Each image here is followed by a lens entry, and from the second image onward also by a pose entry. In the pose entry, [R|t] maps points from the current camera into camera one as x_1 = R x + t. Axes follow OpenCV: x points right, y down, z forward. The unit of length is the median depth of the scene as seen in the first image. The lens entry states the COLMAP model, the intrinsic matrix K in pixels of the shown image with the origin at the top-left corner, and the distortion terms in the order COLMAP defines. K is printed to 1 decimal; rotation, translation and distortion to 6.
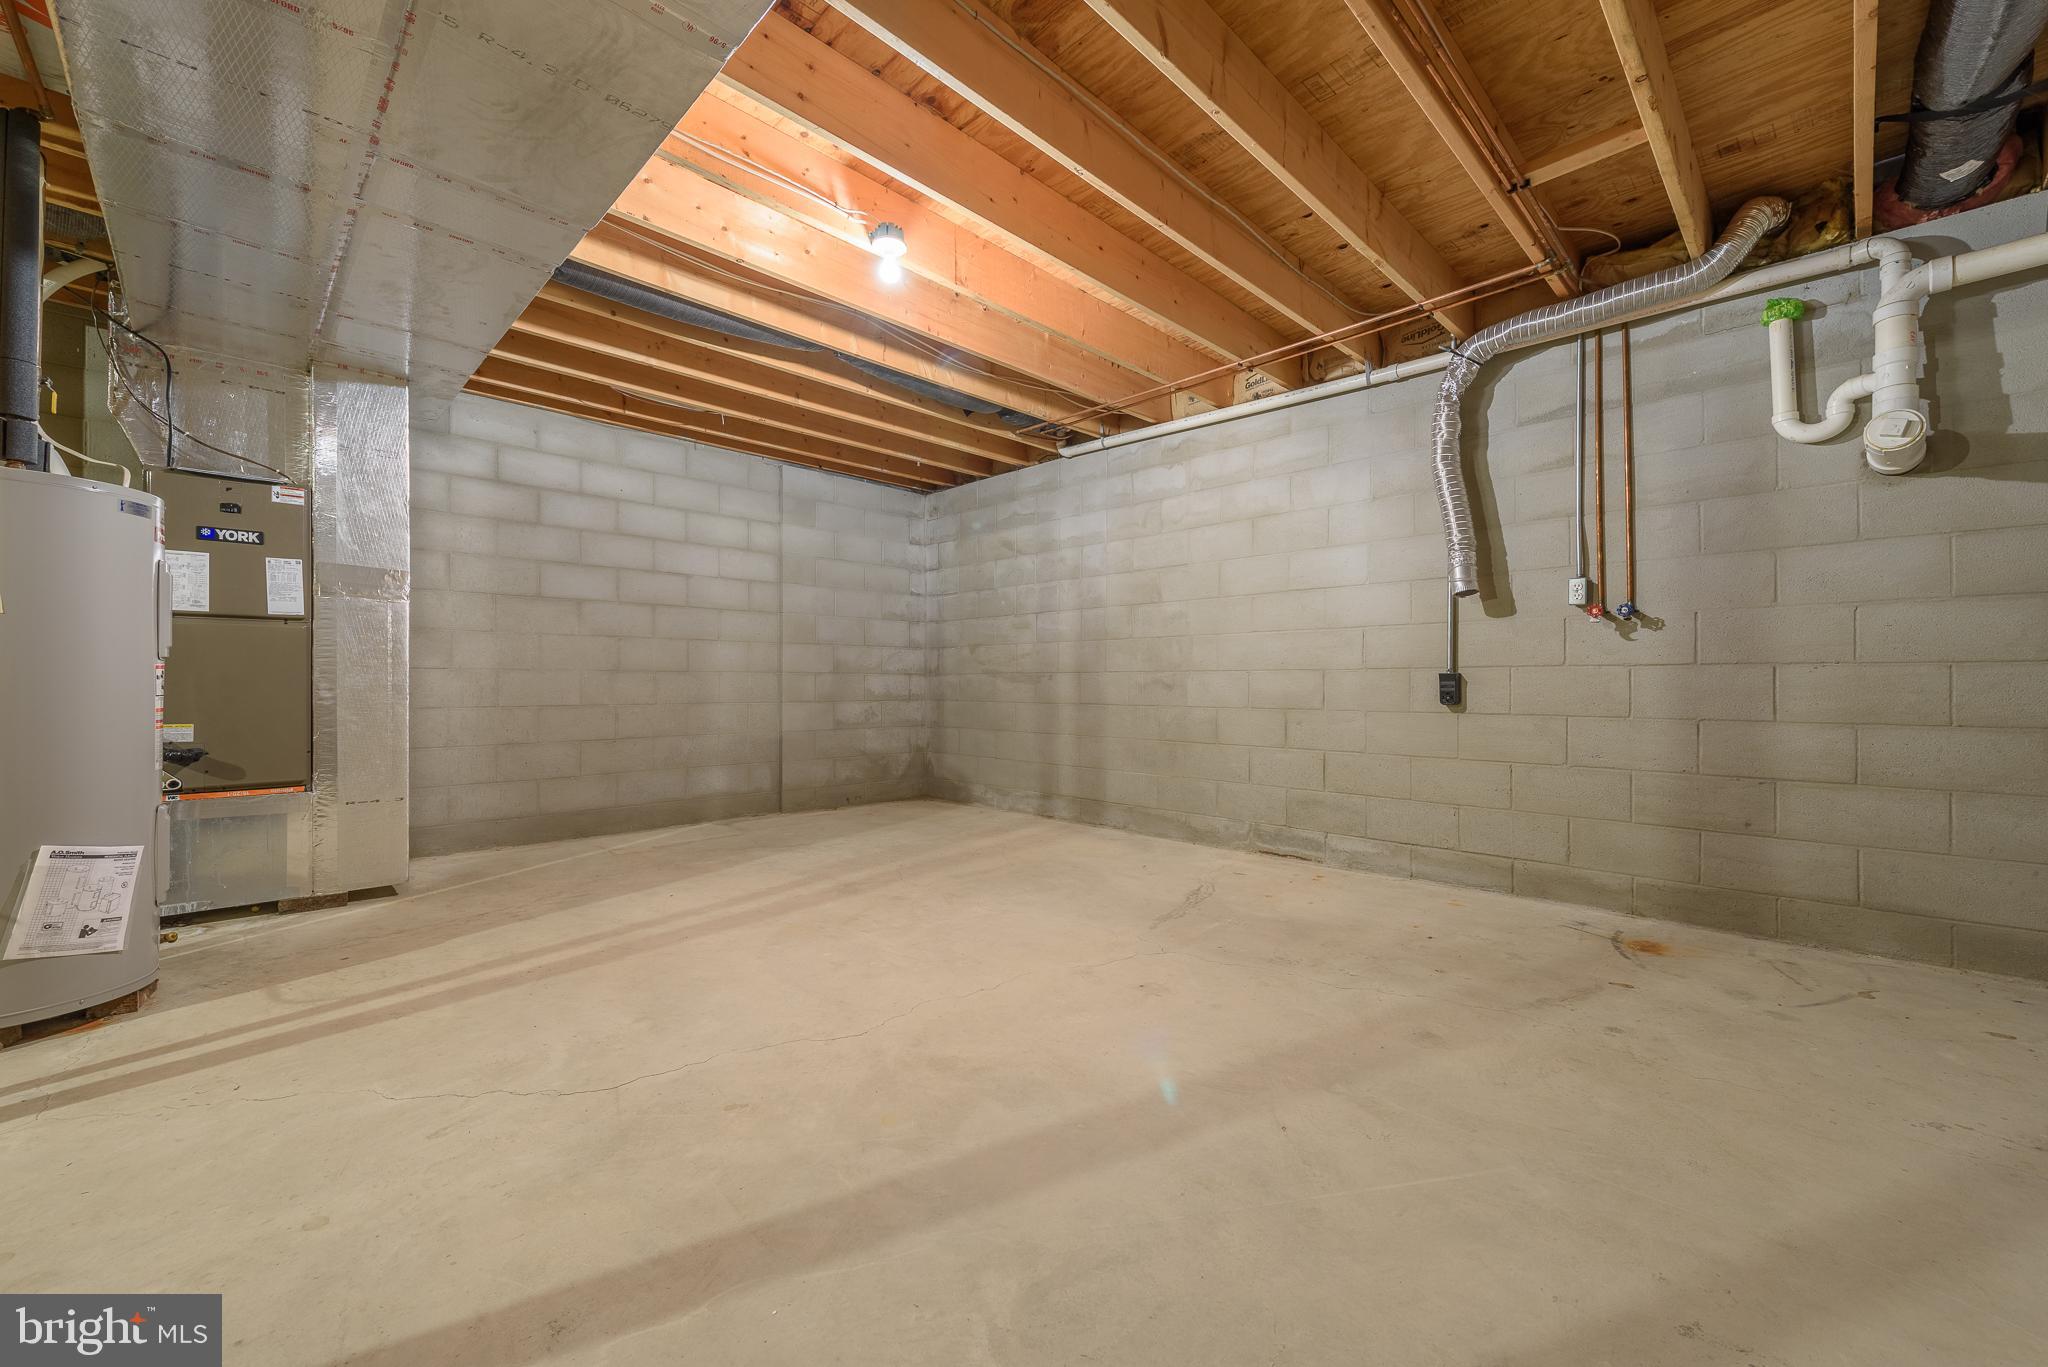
lens RADIAL K [[797.8, 0, 1022.9], [0, 797.8, 677.9], [0, 0, 1]] dist [0.014040, -0.003848]
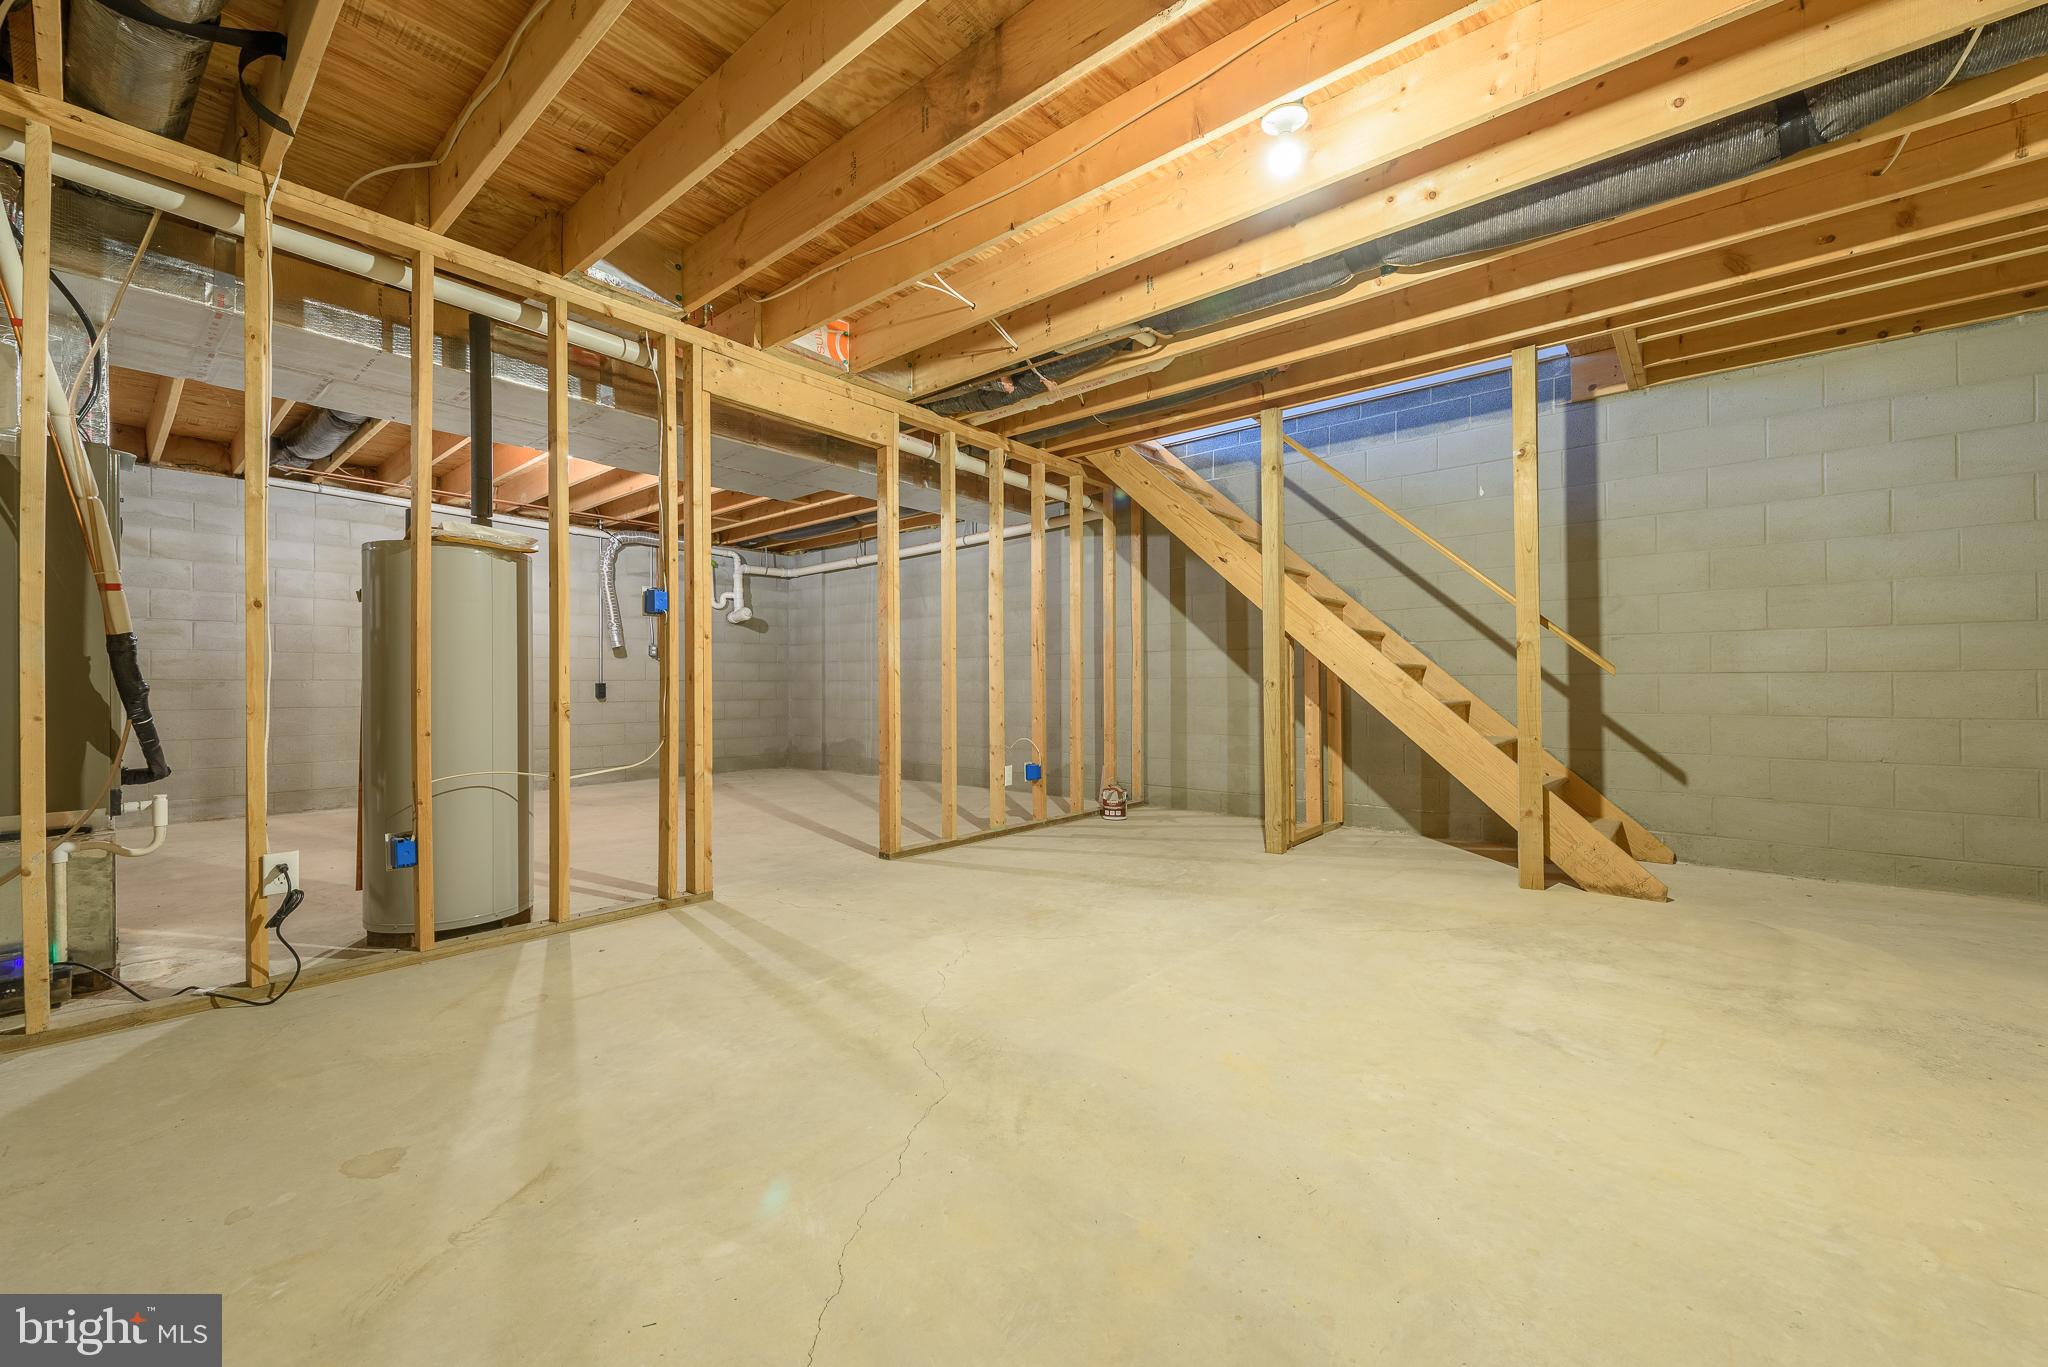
lens RADIAL K [[797.8, 0, 1032.0], [0, 797.8, 686.6], [0, 0, 1]] dist [0.014040, -0.003848]
pose [[-0.093686, -0.003322, 0.995596, -1.592614], [-0.003358, 0.999990, 0.003021, -0.007029], [-0.995596, -0.003060, -0.093697, 0.069574]]
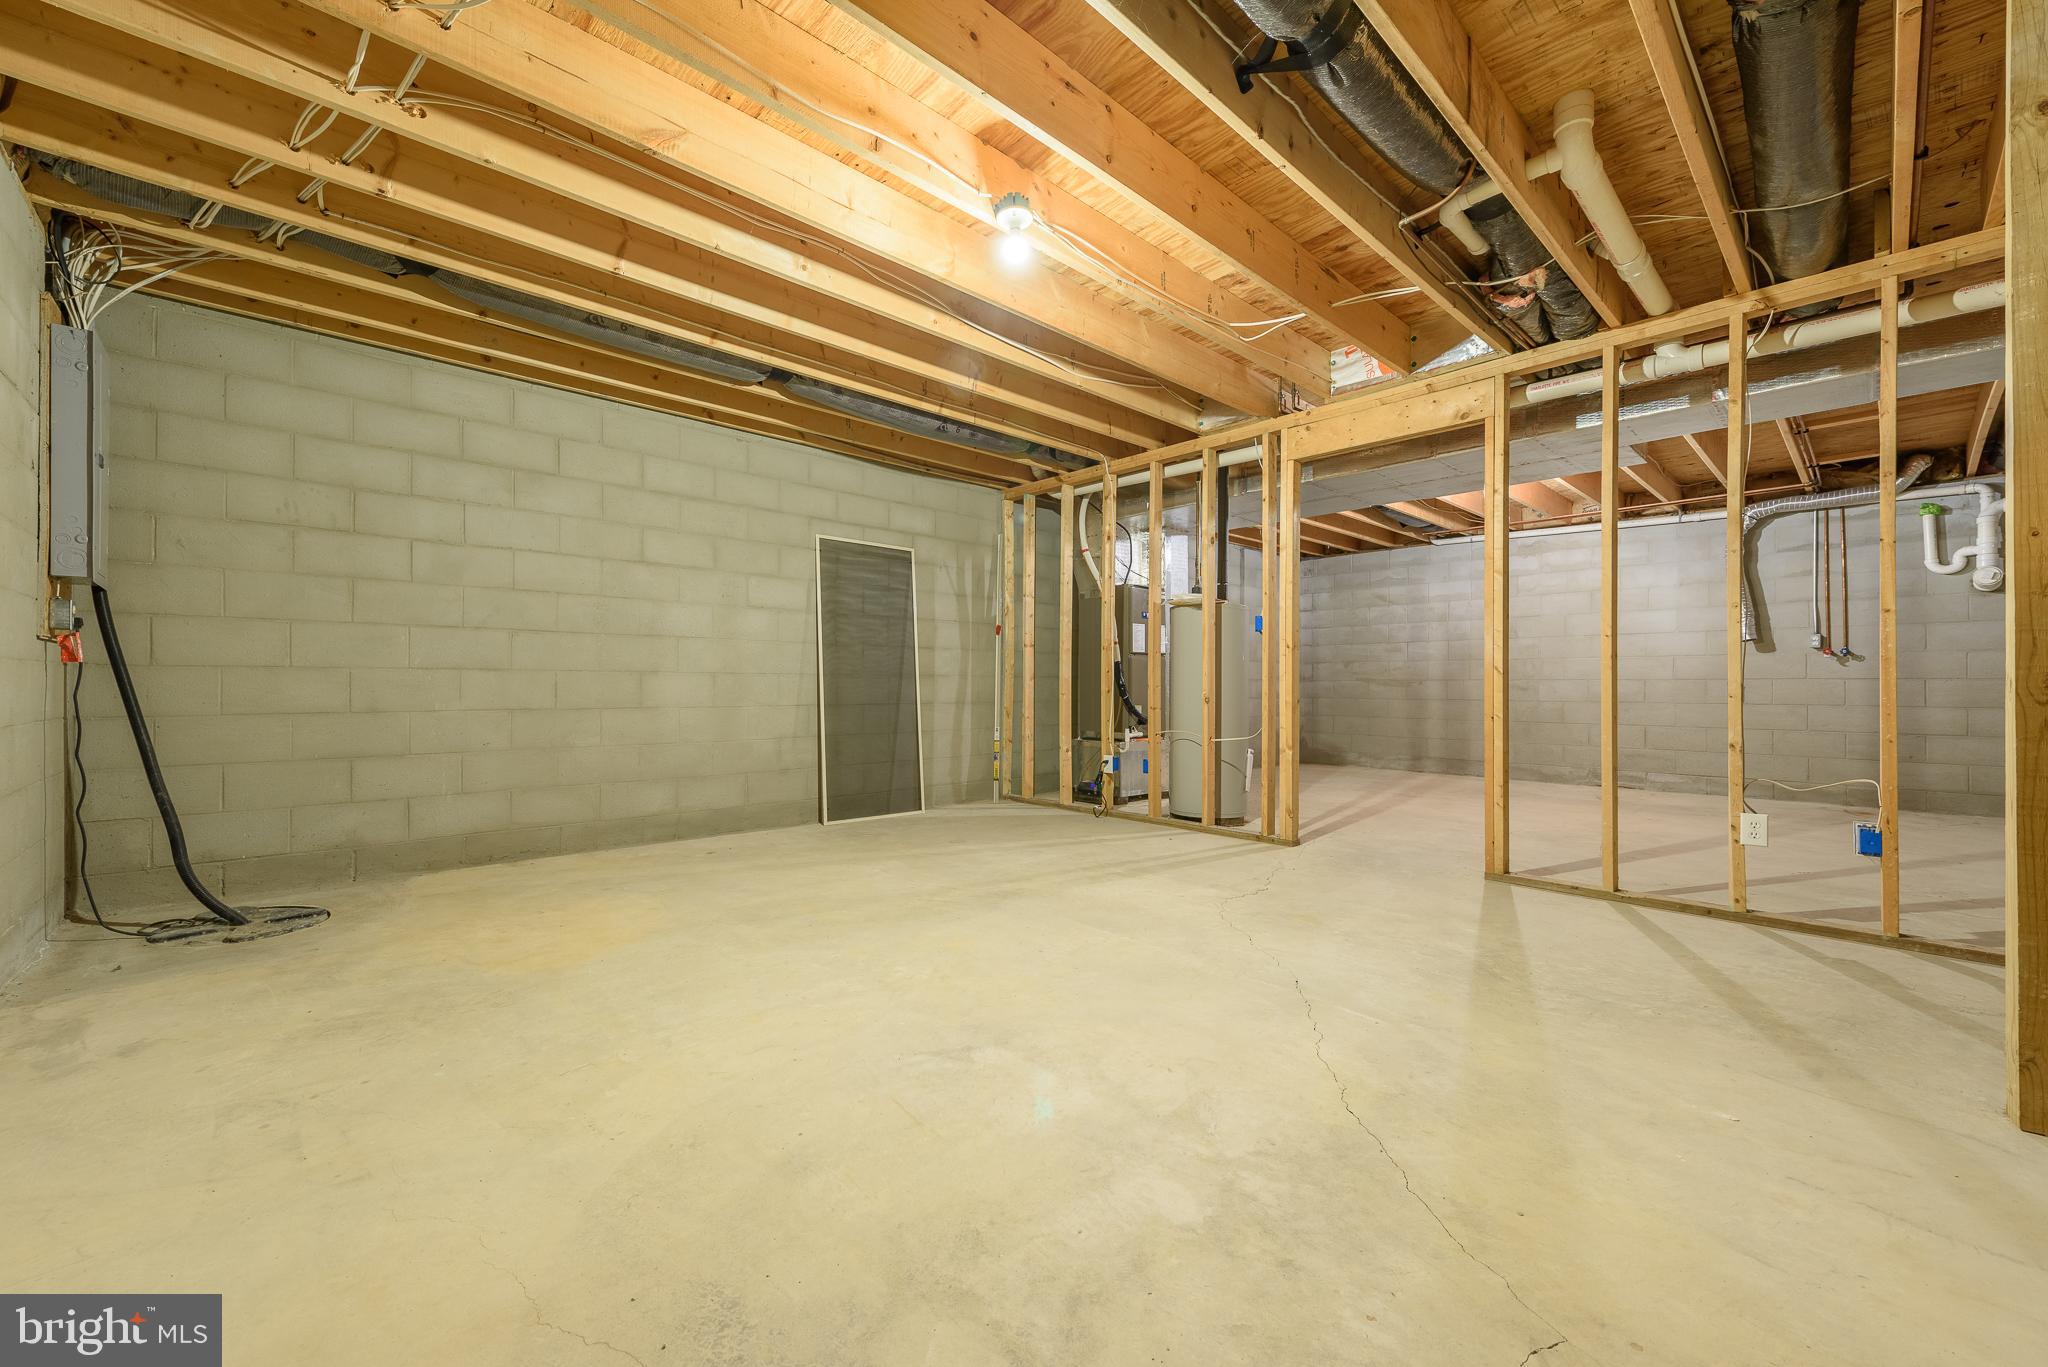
lens RADIAL K [[797.8, 0, 1026.5], [0, 797.8, 678.7], [0, 0, 1]] dist [0.014040, -0.003848]
pose [[0.999581, 0.002030, -0.028887, -1.003424], [-0.002068, 0.999997, -0.001304, -0.008095], [0.028884, 0.001364, 0.999582, -0.868708]]
